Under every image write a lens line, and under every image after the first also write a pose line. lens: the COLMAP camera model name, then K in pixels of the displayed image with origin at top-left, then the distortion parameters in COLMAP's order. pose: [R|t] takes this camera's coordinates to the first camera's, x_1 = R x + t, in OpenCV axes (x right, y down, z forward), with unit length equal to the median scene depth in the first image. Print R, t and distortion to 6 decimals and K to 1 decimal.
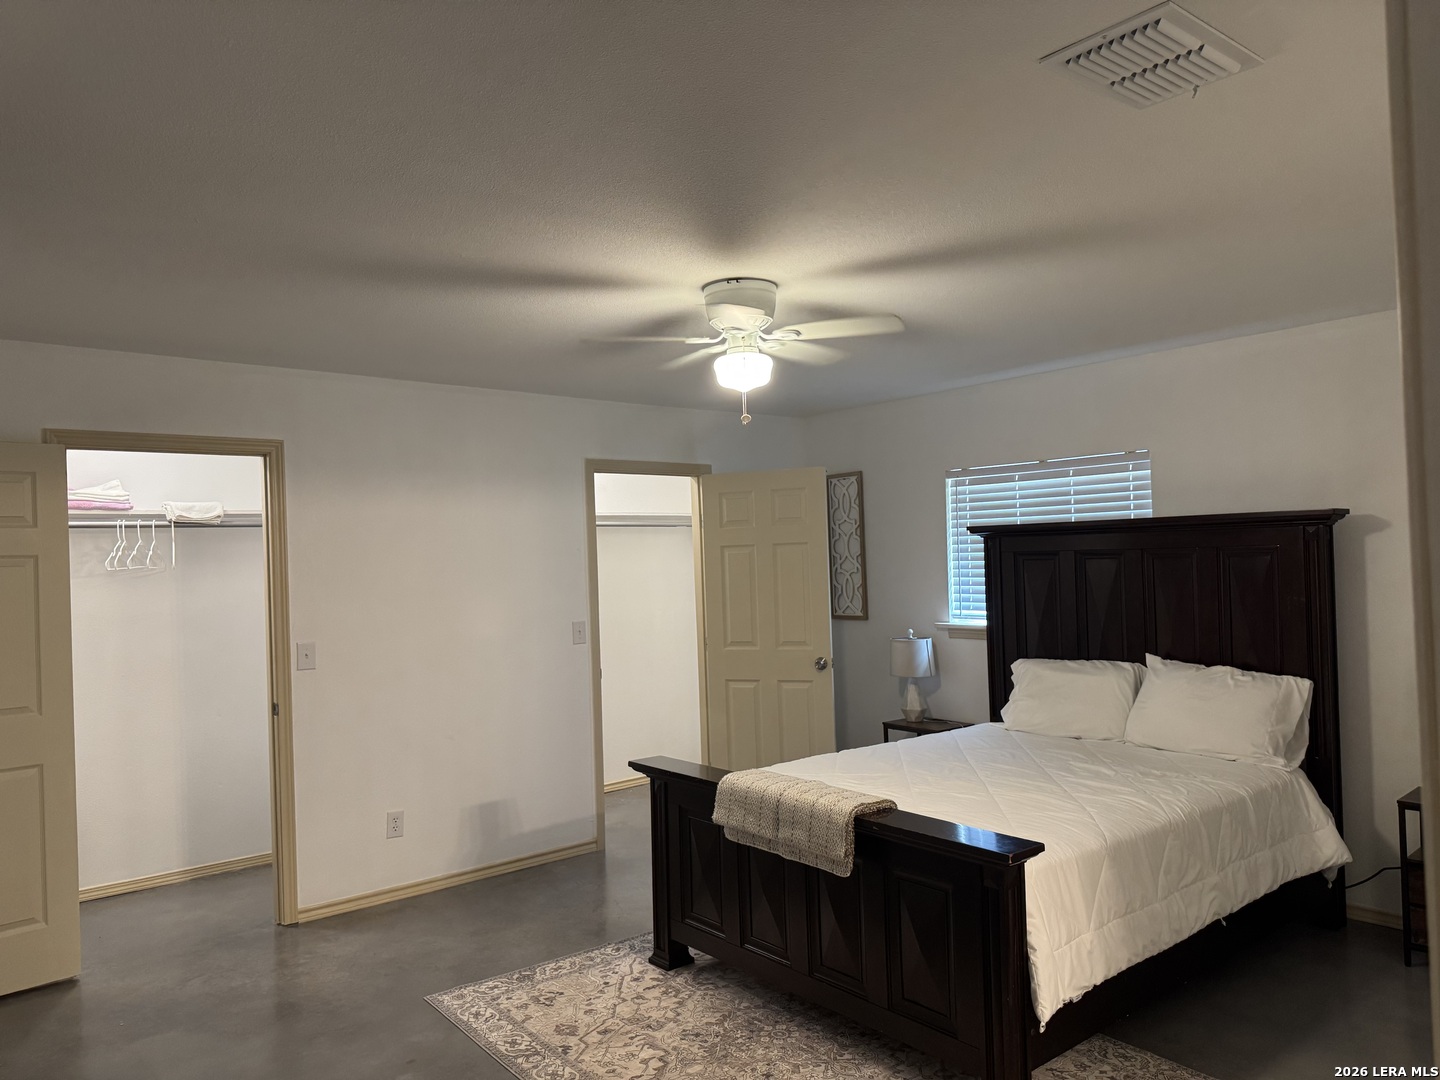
lens RADIAL K [[1023.7, 0, 720.0], [0, 1023.7, 540.0], [0, 0, 1]] dist [0.139786, -0.230241]
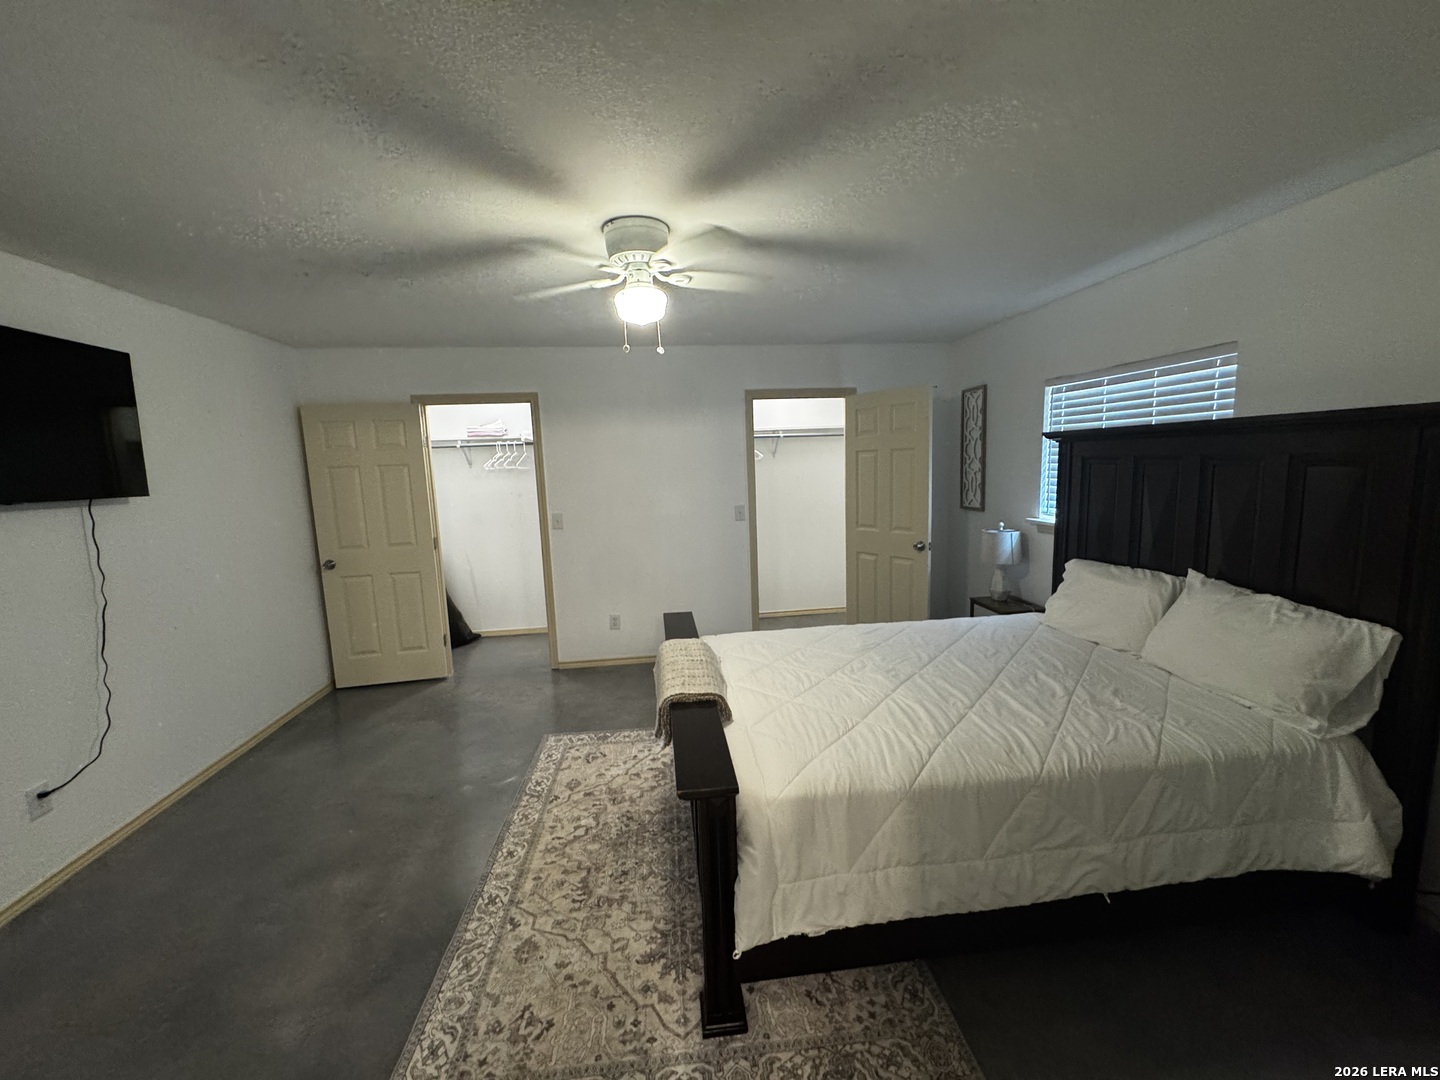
lens RADIAL K [[577.1, 0, 720.0], [0, 577.1, 540.0], [0, 0, 1]] dist [-0.003569, 0.000465]
pose [[0.838253, 0.074416, -0.540180, 0.317151], [0.019671, 0.985872, 0.166340, -0.009697], [0.544927, -0.150061, 0.824946, 0.335473]]
